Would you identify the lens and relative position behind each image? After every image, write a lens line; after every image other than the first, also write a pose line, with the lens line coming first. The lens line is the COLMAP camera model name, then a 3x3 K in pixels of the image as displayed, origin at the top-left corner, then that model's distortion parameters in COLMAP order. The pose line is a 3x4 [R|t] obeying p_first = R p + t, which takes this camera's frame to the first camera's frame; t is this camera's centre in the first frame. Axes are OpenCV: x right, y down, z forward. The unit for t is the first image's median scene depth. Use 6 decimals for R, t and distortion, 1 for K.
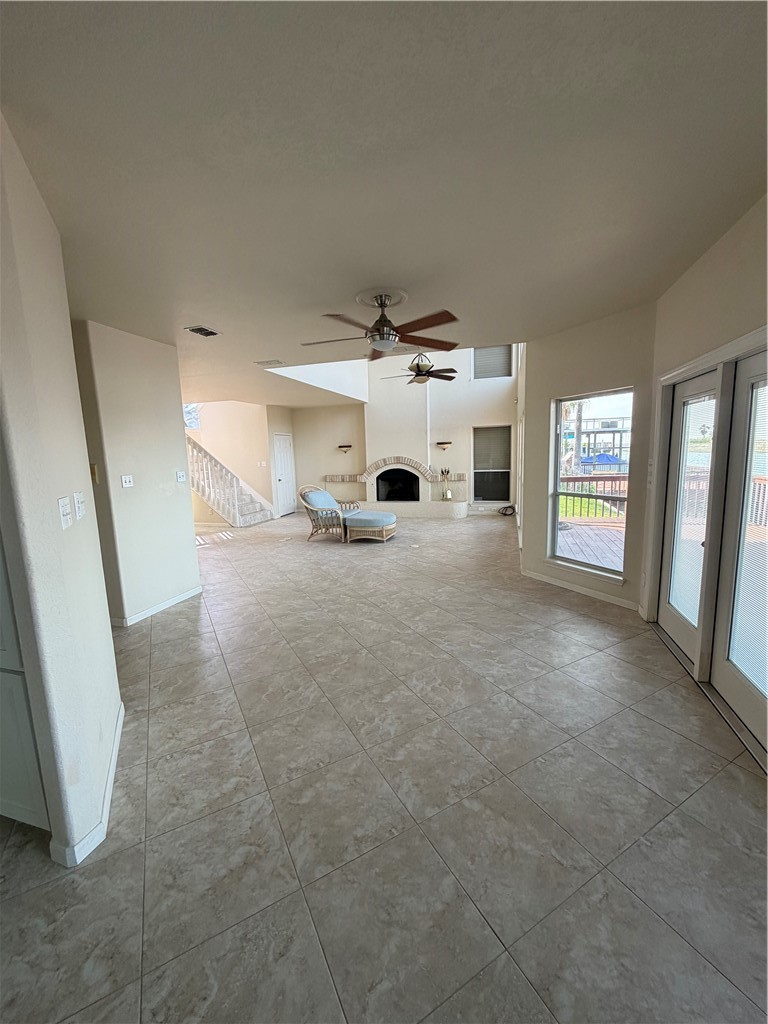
lens RADIAL K [[404.2, 0, 384.0], [0, 404.2, 512.0], [0, 0, 1]] dist [0.000736, 0.000351]
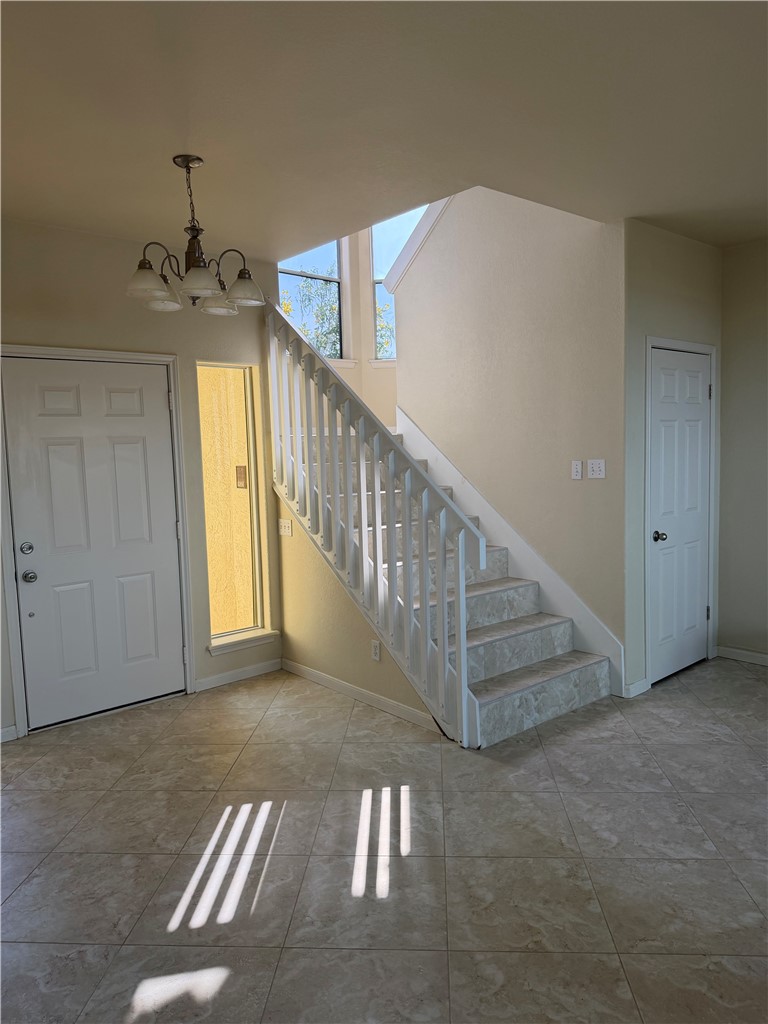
lens RADIAL K [[700.8, 0, 384.0], [0, 700.8, 512.0], [0, 0, 1]] dist [0.005132, 0.000418]
pose [[0.830151, 0.055085, -0.554811, -0.168365], [-0.076054, 0.996994, -0.014812, -0.076746], [0.552327, 0.054492, 0.831845, 0.581032]]
